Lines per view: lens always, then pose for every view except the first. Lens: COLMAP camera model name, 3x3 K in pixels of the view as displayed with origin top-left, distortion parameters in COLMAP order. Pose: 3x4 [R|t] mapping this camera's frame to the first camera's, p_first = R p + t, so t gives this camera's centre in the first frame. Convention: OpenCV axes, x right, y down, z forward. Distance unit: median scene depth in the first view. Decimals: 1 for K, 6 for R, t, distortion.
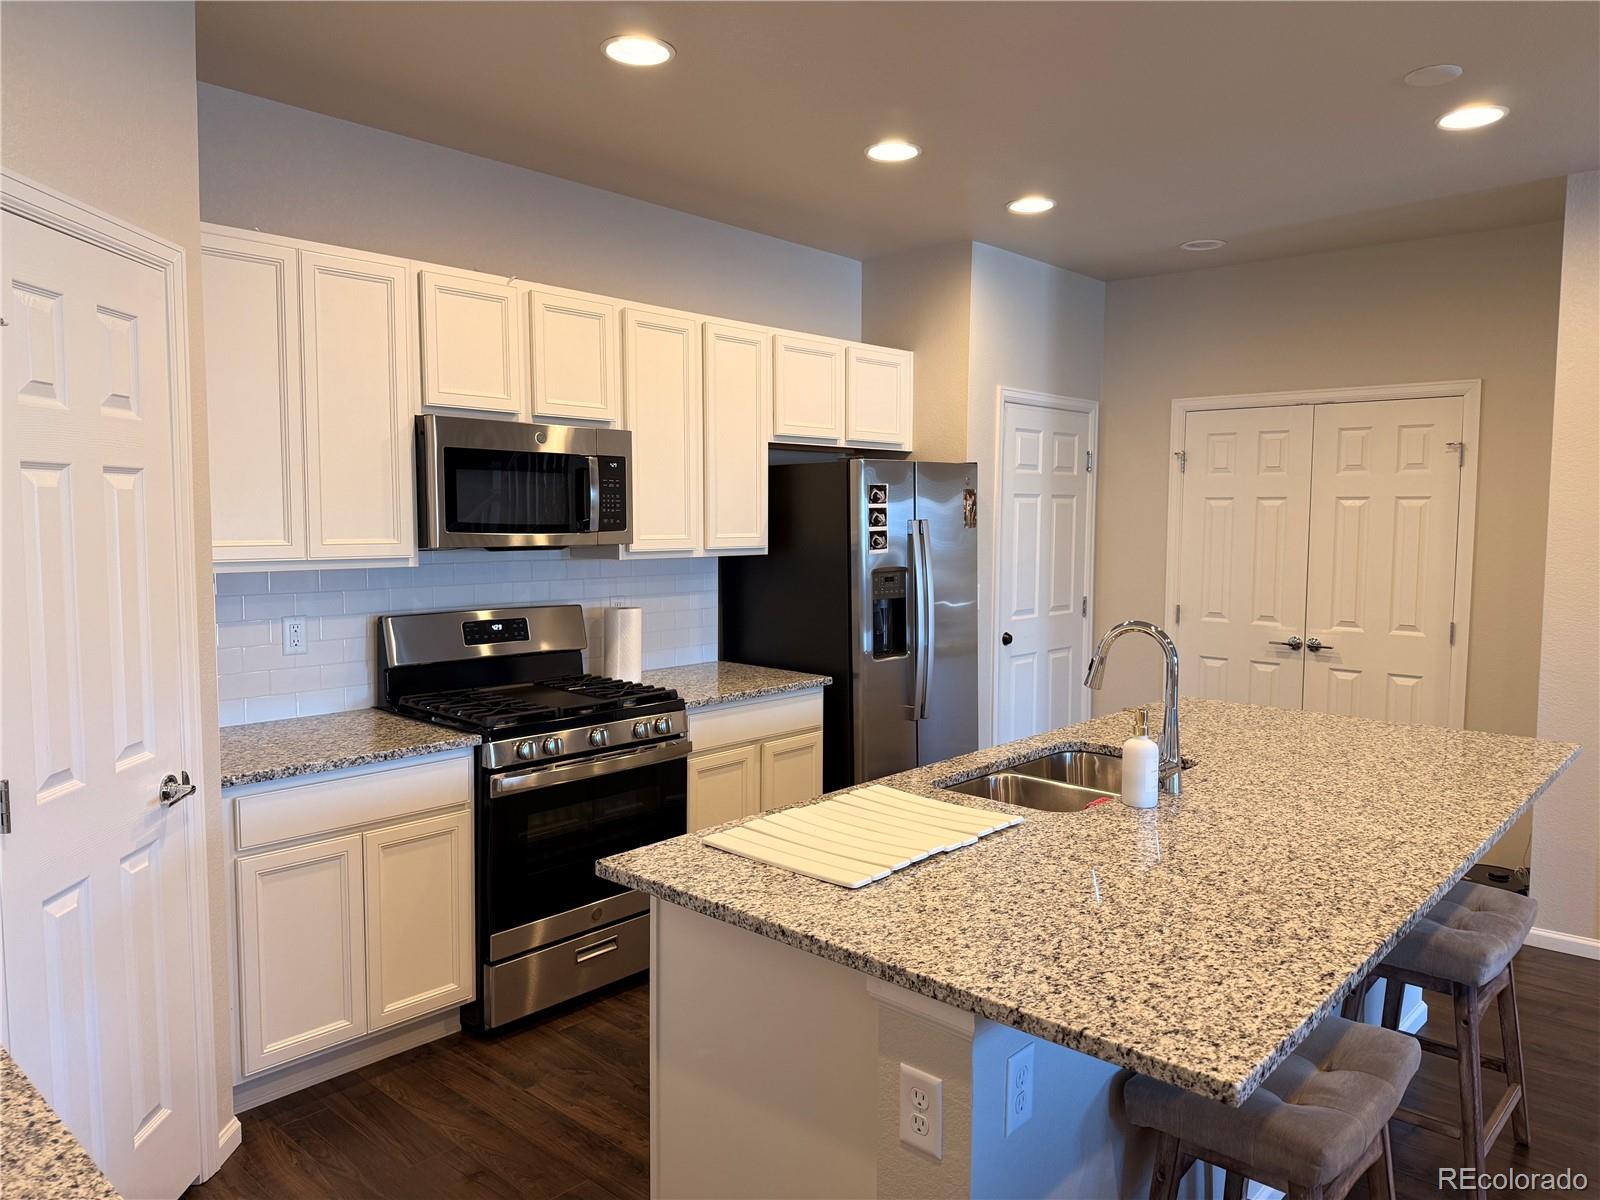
lens RADIAL K [[1113.7, 0, 802.7], [0, 1113.7, 590.5], [0, 0, 1]] dist [0.066075, -0.081062]
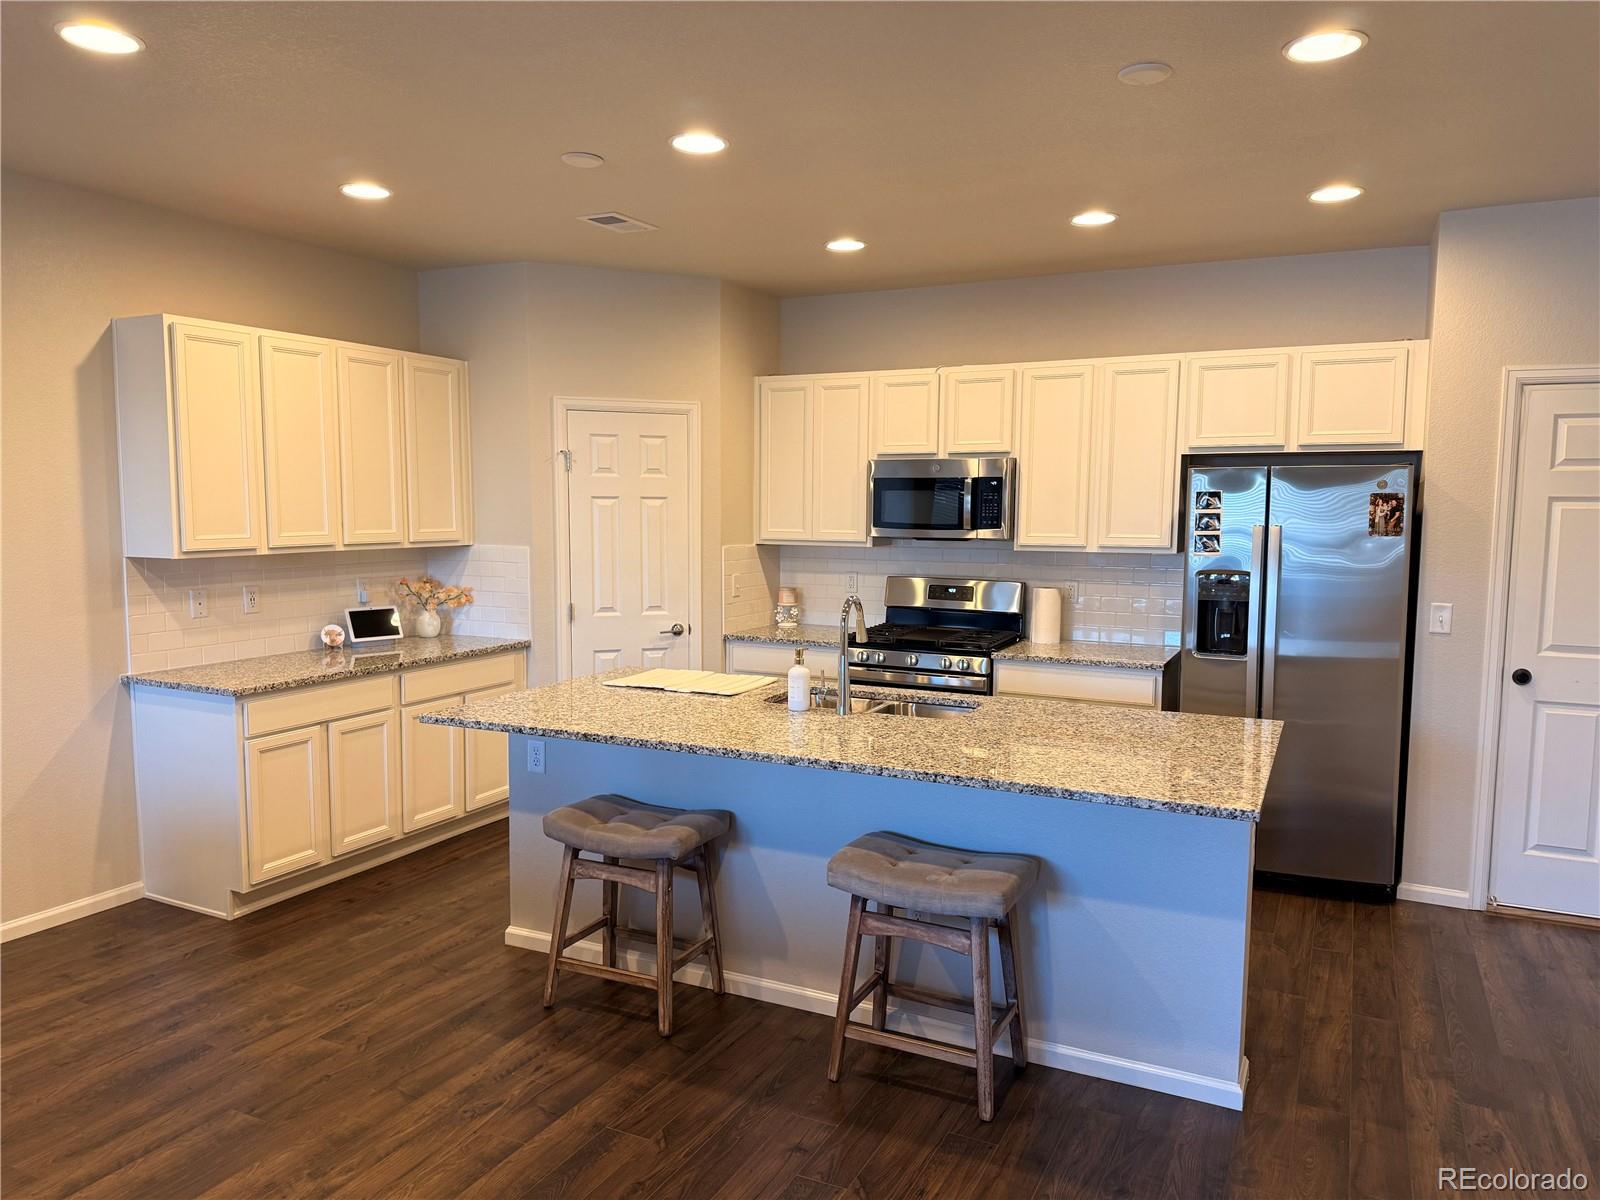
lens RADIAL K [[1113.7, 0, 799.5], [0, 1113.7, 598.4], [0, 0, 1]] dist [0.066075, -0.081062]
pose [[0.274943, 0.078877, -0.958220, 1.083153], [-0.072022, 0.995519, 0.061282, -0.033242], [0.958759, 0.052164, 0.279391, 0.353680]]
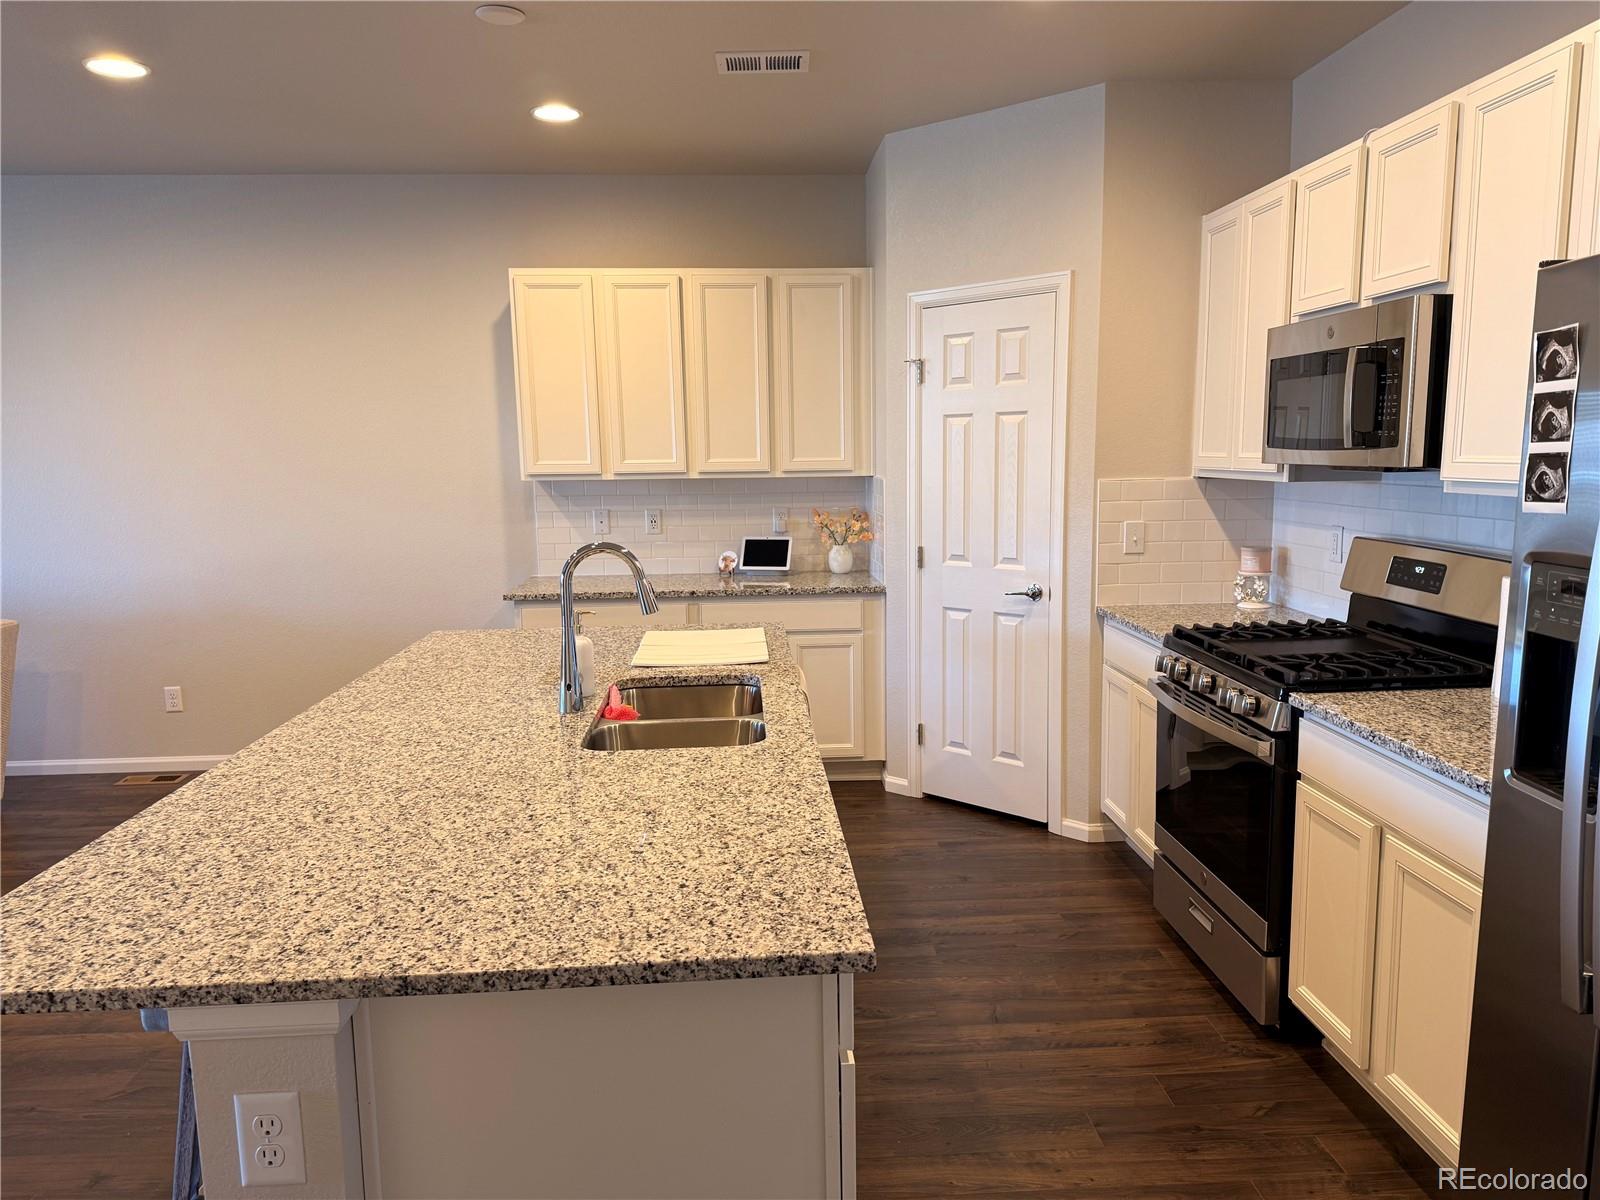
lens RADIAL K [[1113.7, 0, 804.4], [0, 1113.7, 600.6], [0, 0, 1]] dist [0.066075, -0.081062]
pose [[-0.703370, 0.101253, -0.703575, 0.567452], [-0.039099, 0.982793, 0.180524, -0.069172], [0.709747, 0.154484, -0.687309, 1.186001]]
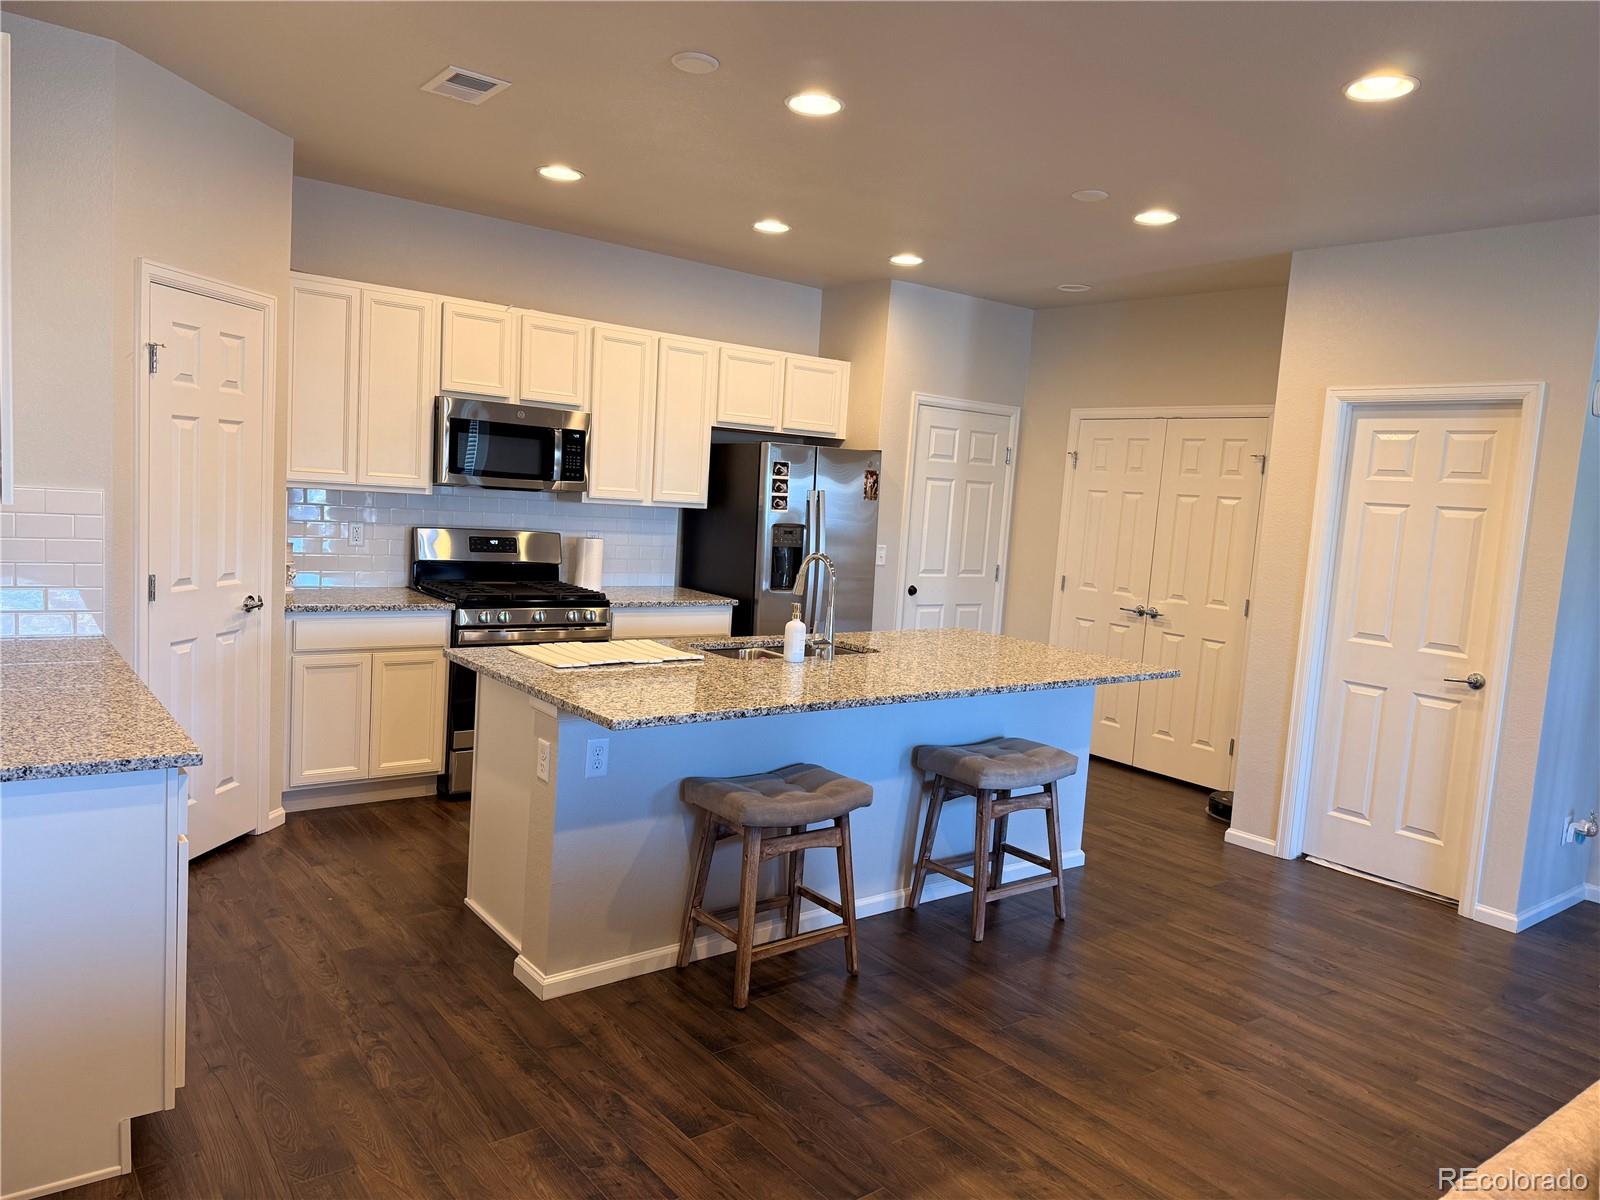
lens RADIAL K [[1113.7, 0, 805.1], [0, 1113.7, 597.7], [0, 0, 1]] dist [0.066075, -0.081062]
pose [[0.984054, 0.077026, -0.160326, 0.353893], [-0.073302, 0.996887, 0.029020, 0.031303], [0.162062, -0.016805, 0.986637, -0.368693]]
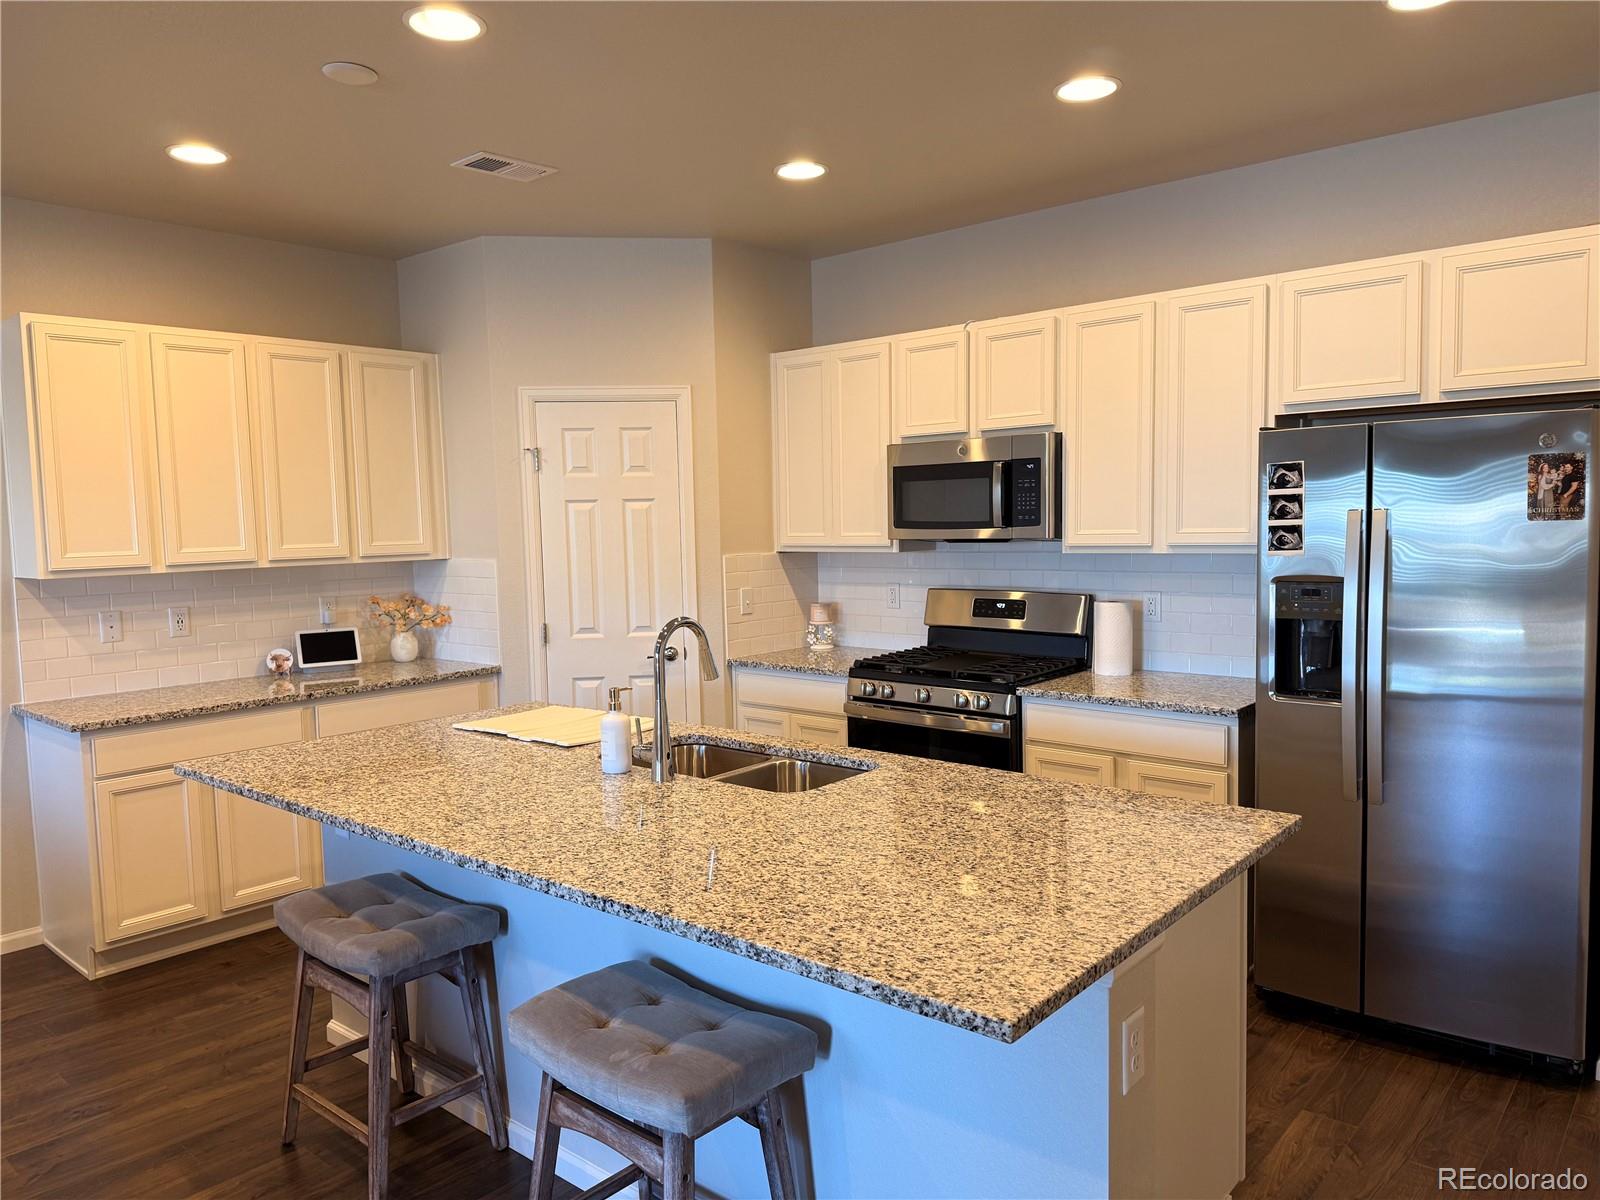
lens RADIAL K [[1113.7, 0, 795.8], [0, 1113.7, 593.3], [0, 0, 1]] dist [0.066075, -0.081062]
pose [[0.018925, 0.063791, -0.997784, 0.884287], [-0.048066, 0.996867, 0.062821, -0.043267], [0.998665, 0.046771, 0.021932, 0.715404]]
